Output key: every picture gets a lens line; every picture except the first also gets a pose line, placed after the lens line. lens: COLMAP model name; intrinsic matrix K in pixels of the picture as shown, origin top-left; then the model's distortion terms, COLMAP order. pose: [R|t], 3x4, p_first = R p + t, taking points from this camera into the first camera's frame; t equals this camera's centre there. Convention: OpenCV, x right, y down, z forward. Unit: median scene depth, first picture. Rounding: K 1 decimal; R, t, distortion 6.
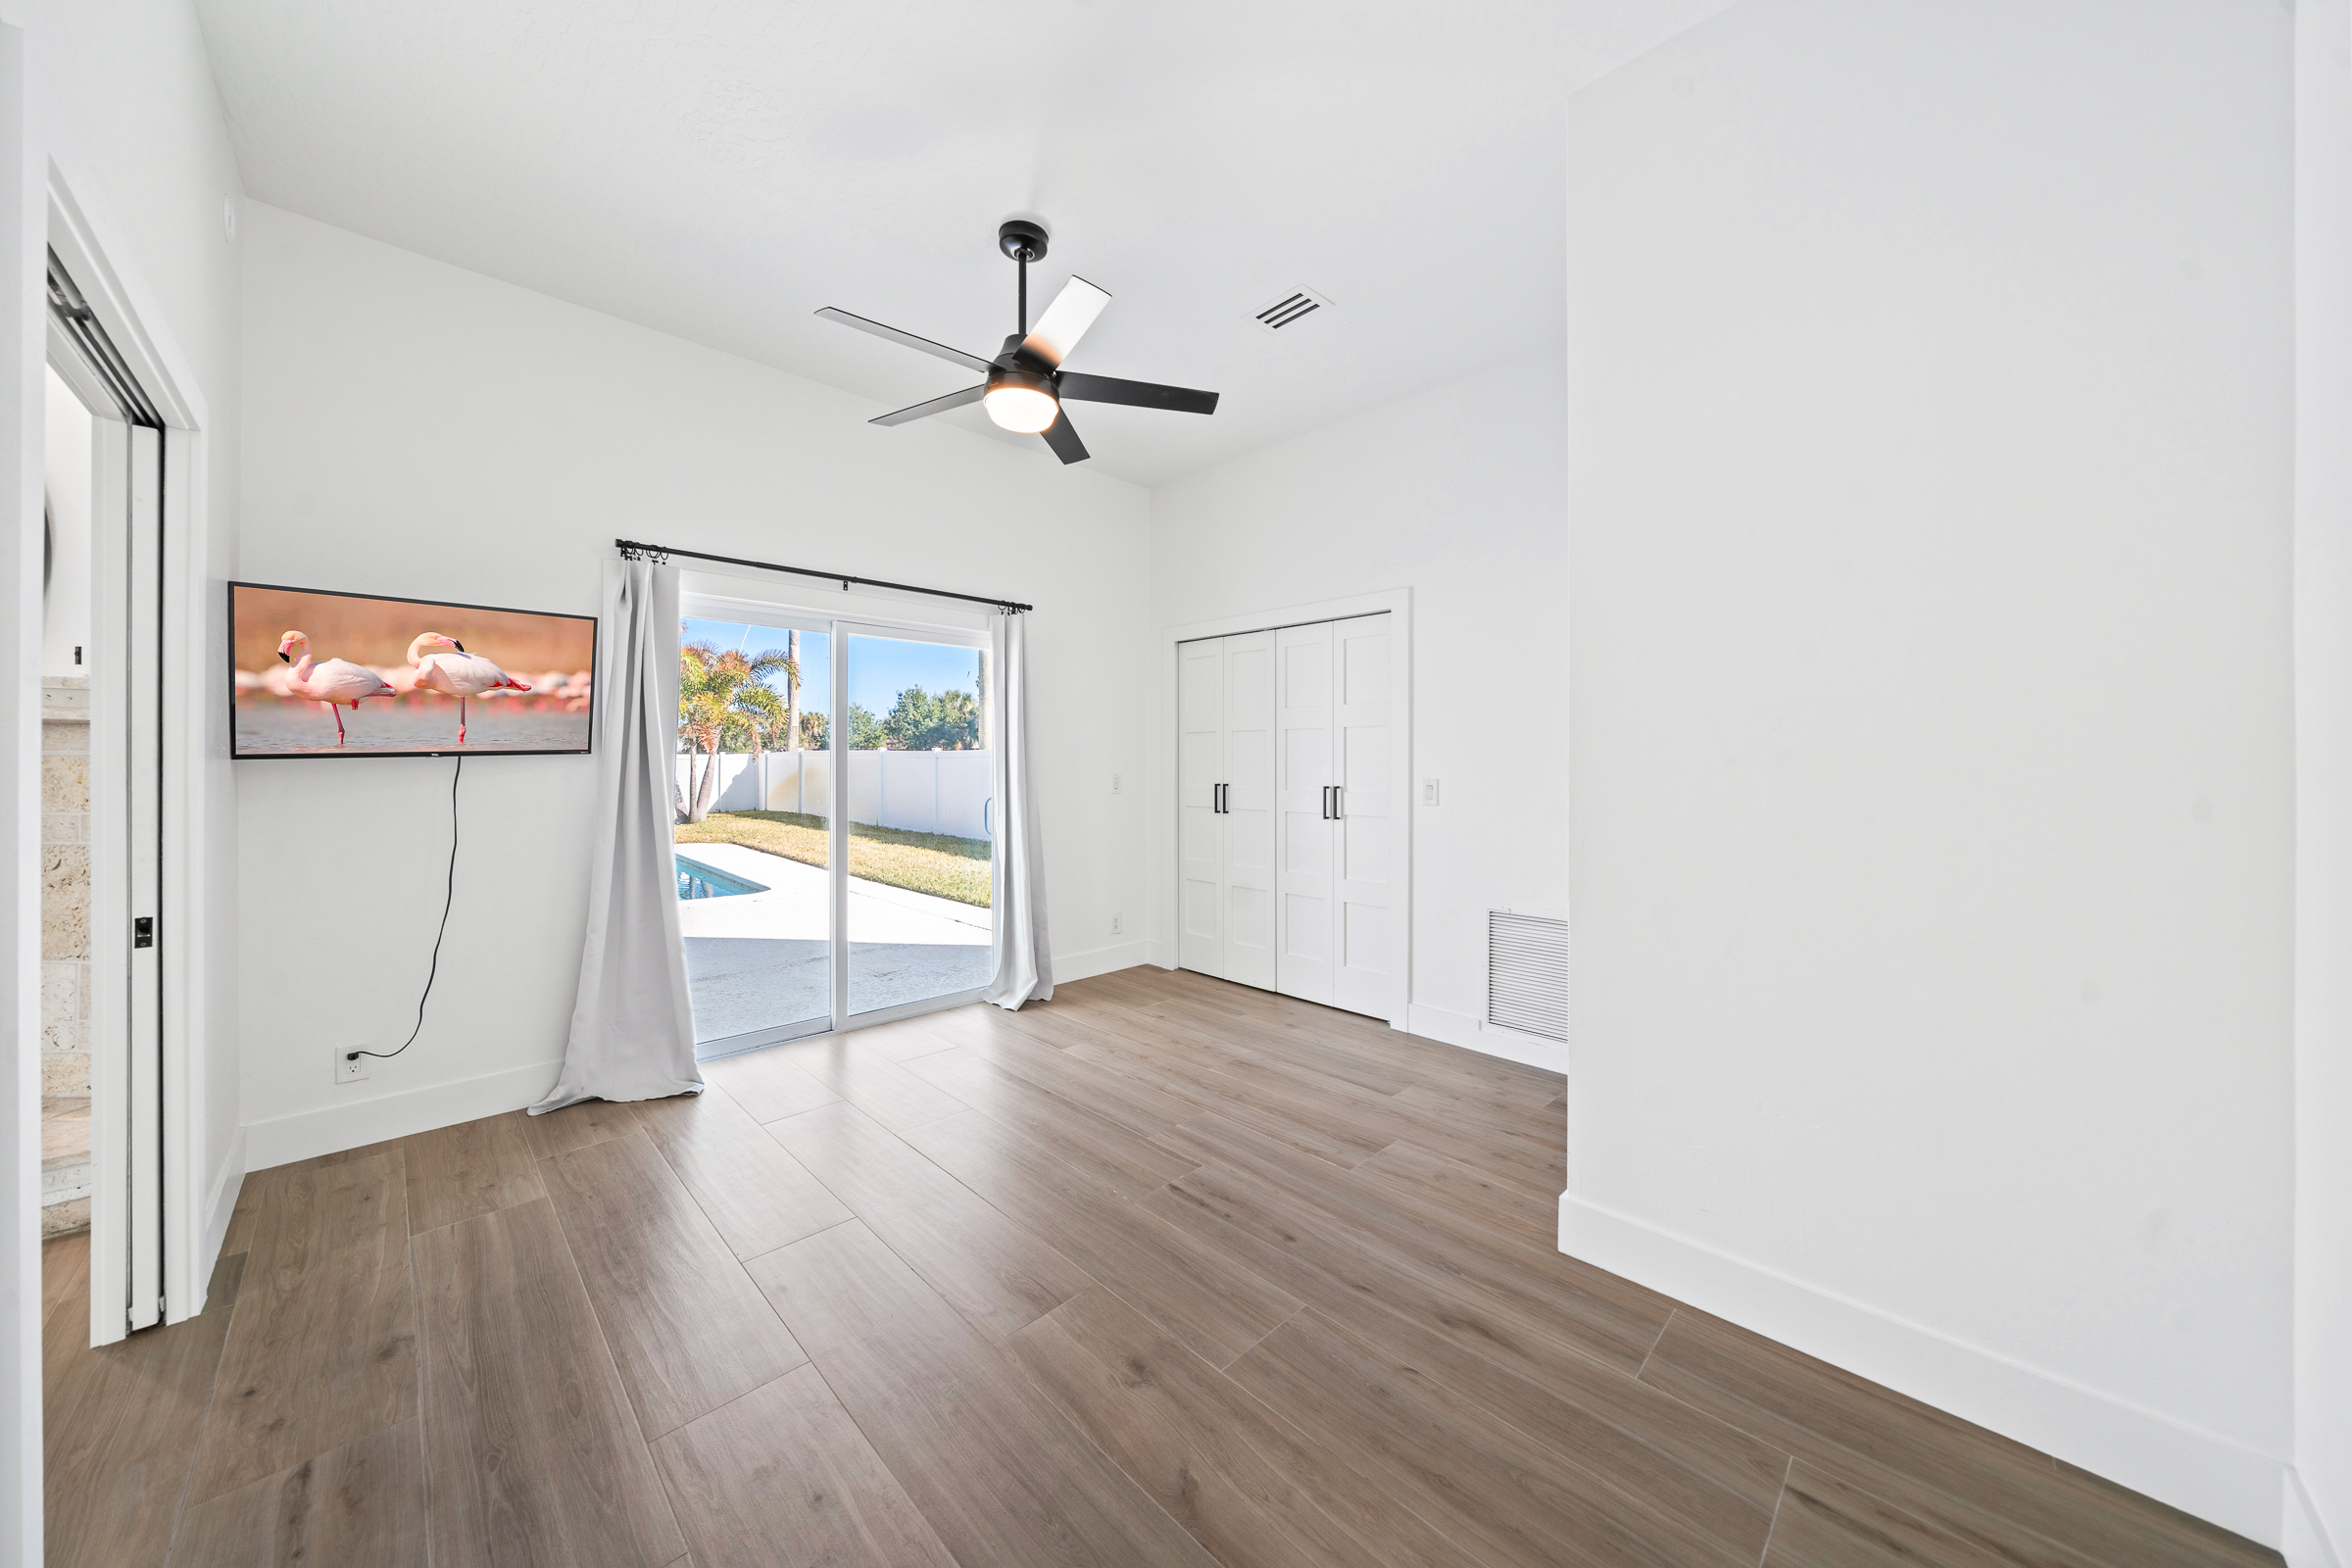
lens RADIAL K [[807.4, 0, 1167.9], [0, 807.4, 760.3], [0, 0, 1]] dist [-0.000648, -0.000029]
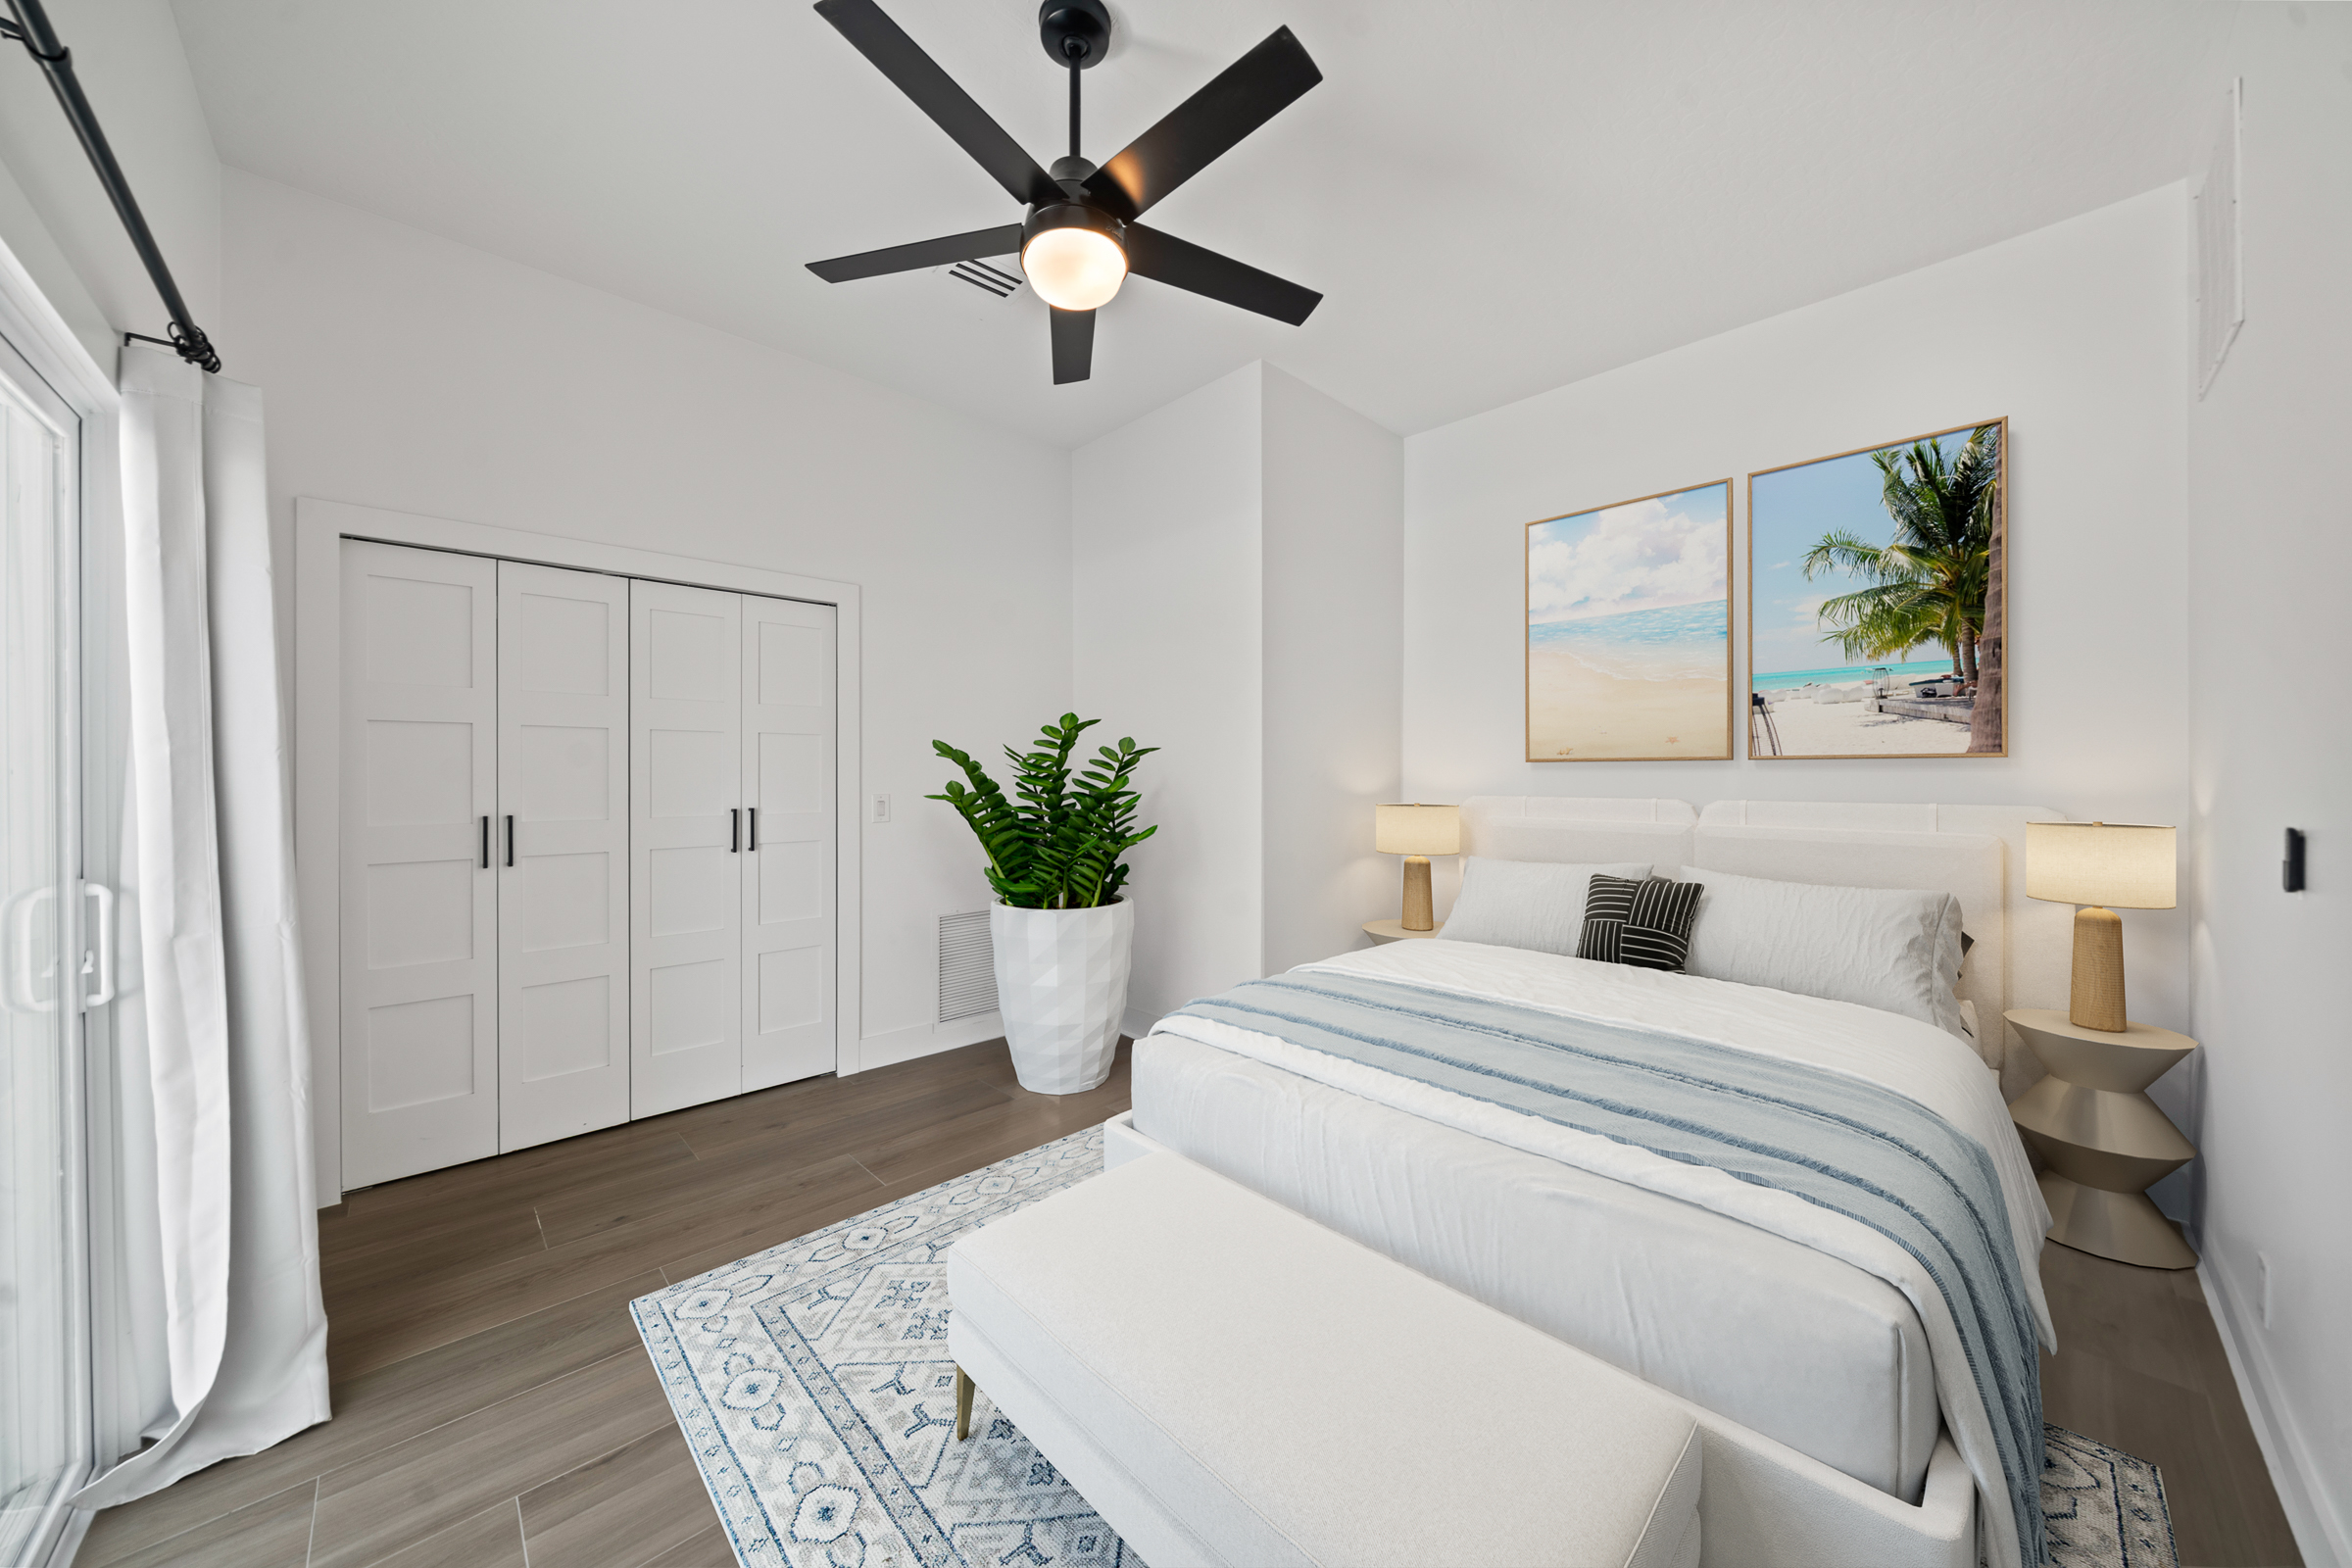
lens RADIAL K [[807.4, 0, 1165.6], [0, 807.4, 783.7], [0, 0, 1]] dist [-0.000648, -0.000029]
pose [[0.022165, -0.006898, 0.999731, -0.591615], [0.006080, 0.999959, 0.006765, 0.006819], [-0.999736, 0.005928, 0.022206, 0.619726]]
